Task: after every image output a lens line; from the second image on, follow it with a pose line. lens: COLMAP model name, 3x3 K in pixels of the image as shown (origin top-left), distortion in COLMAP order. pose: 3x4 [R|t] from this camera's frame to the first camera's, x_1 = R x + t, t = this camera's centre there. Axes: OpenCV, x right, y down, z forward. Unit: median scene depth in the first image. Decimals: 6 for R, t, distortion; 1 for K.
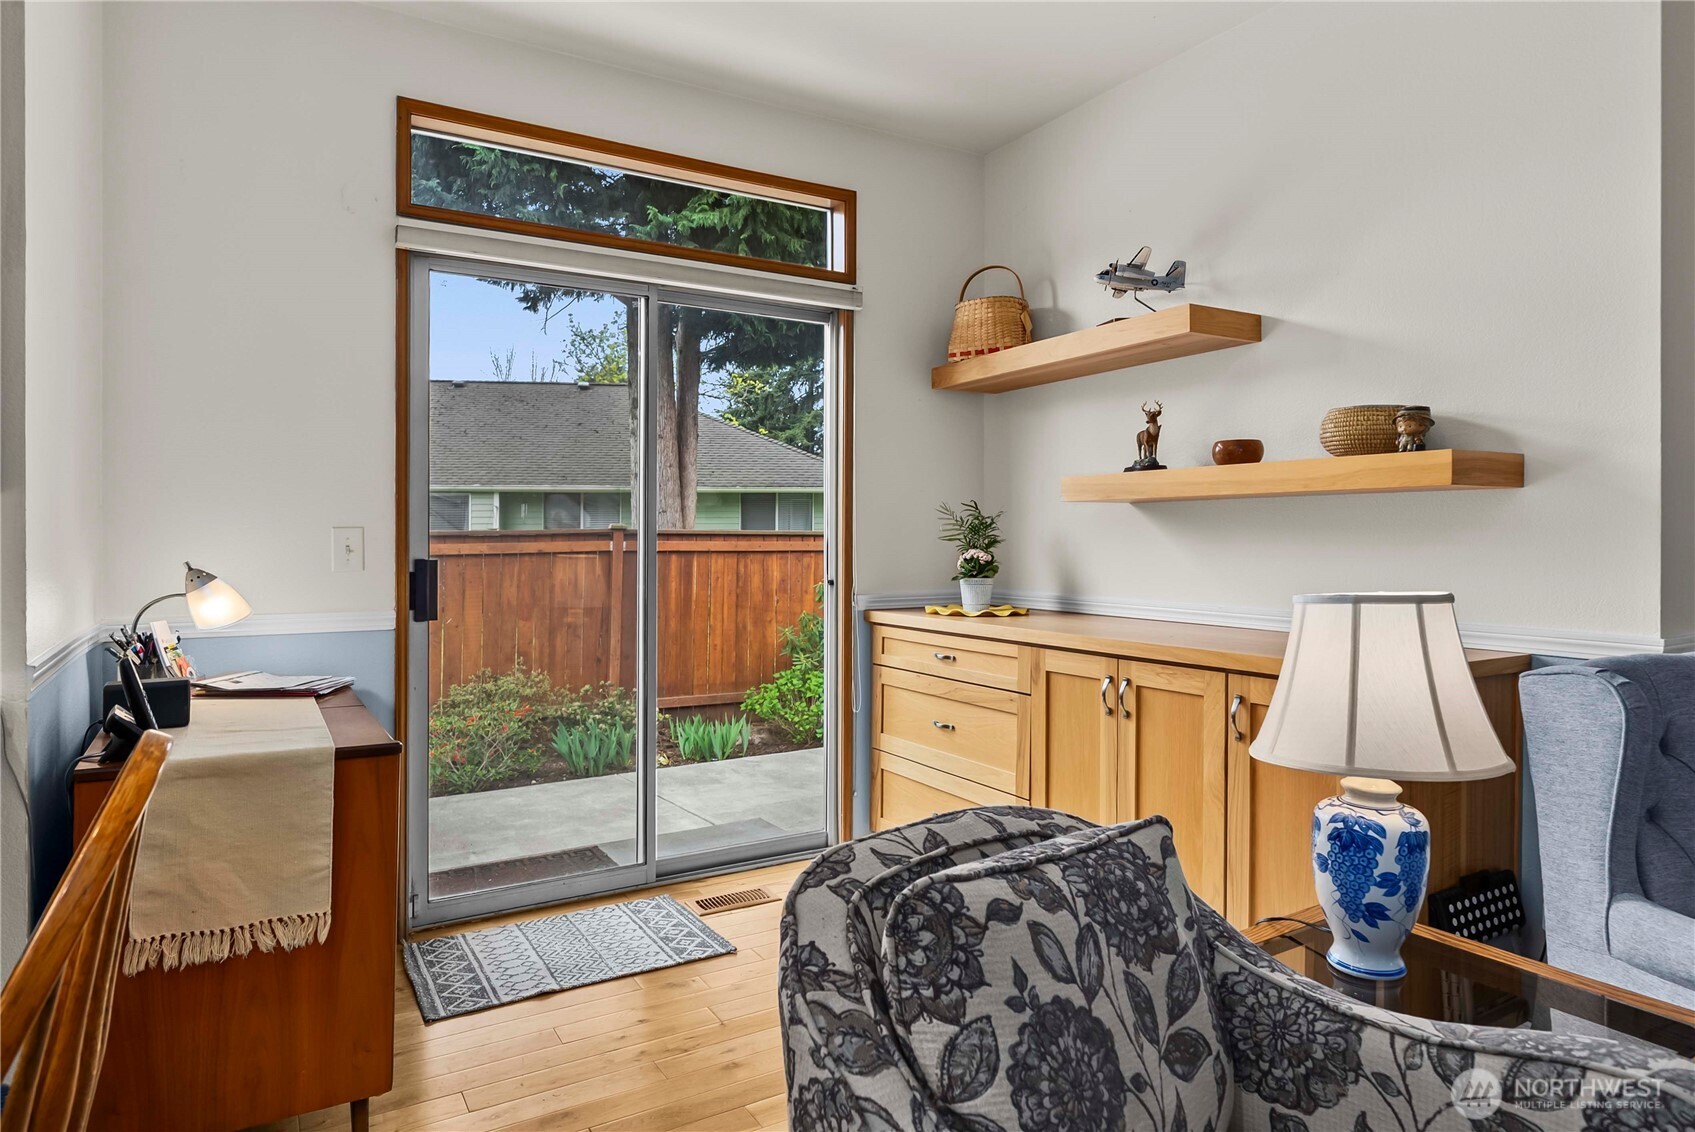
lens RADIAL K [[1017.4, 0, 848.5], [0, 1017.4, 529.5], [0, 0, 1]] dist [0.006646, -0.001135]
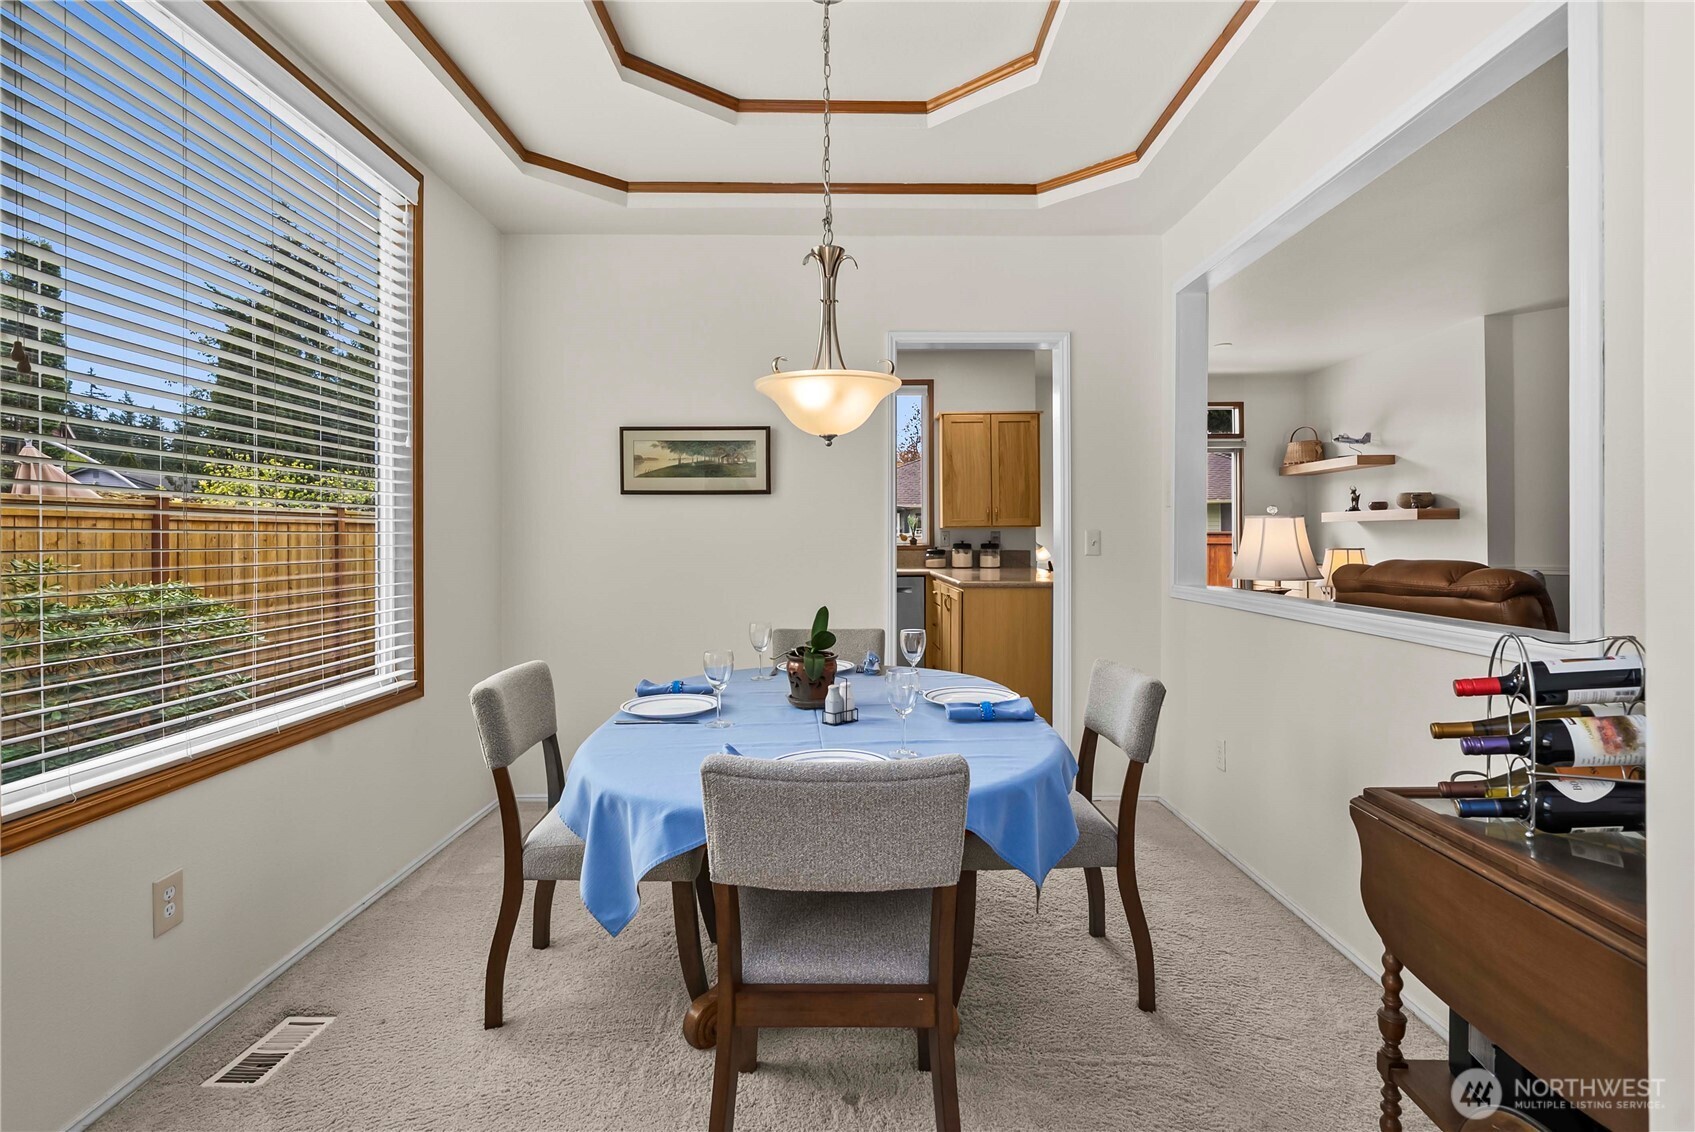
lens RADIAL K [[842.1, 0, 833.4], [0, 842.1, 535.1], [0, 0, 1]] dist [0.000226, 0.000070]
pose [[0.850632, -0.000867, -0.525760, 0.244009], [0.005194, 0.999964, 0.006755, -0.012915], [0.525735, -0.008477, 0.850606, -1.371281]]
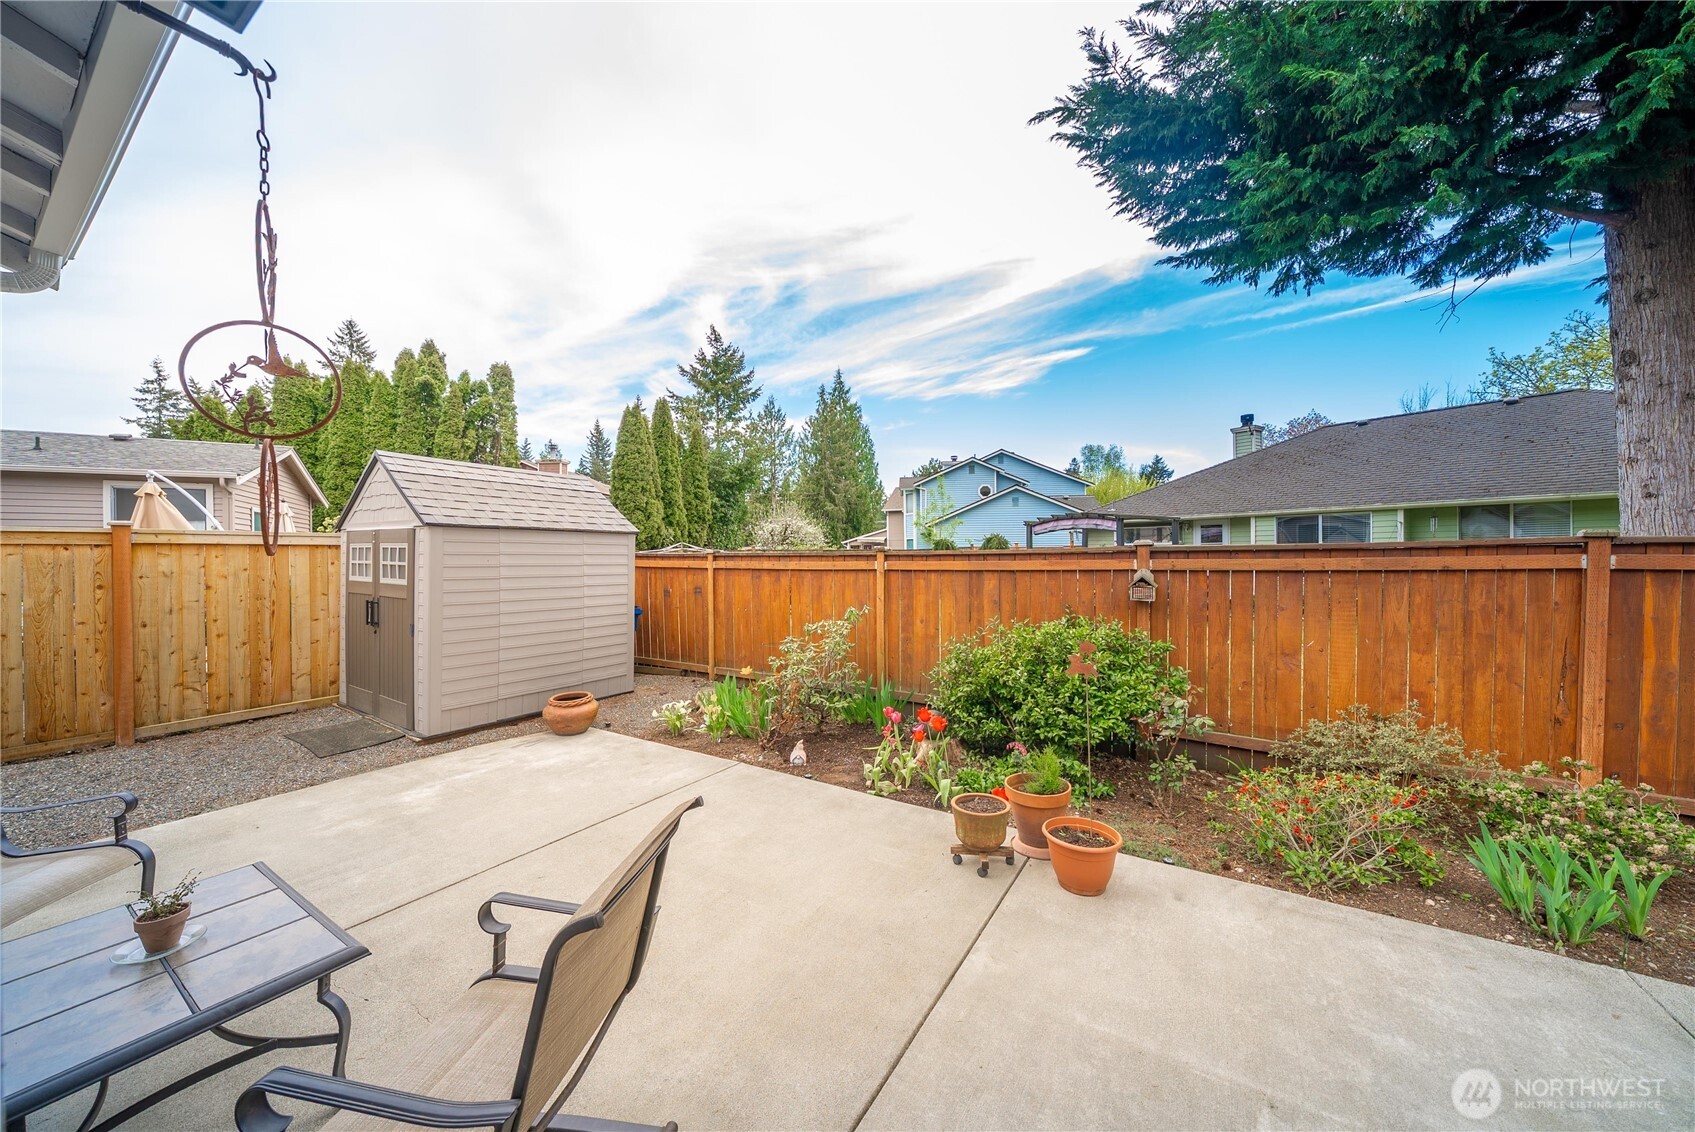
lens RADIAL K [[580.1, 0, 843.2], [0, 580.1, 557.9], [0, 0, 1]] dist [-0.012787, 0.000487]
pose [[0.439434, 0.001555, -0.898273, -0.259630], [0.016238, 0.999821, 0.009674, 0.003782], [0.898128, -0.018838, 0.439331, 0.909148]]
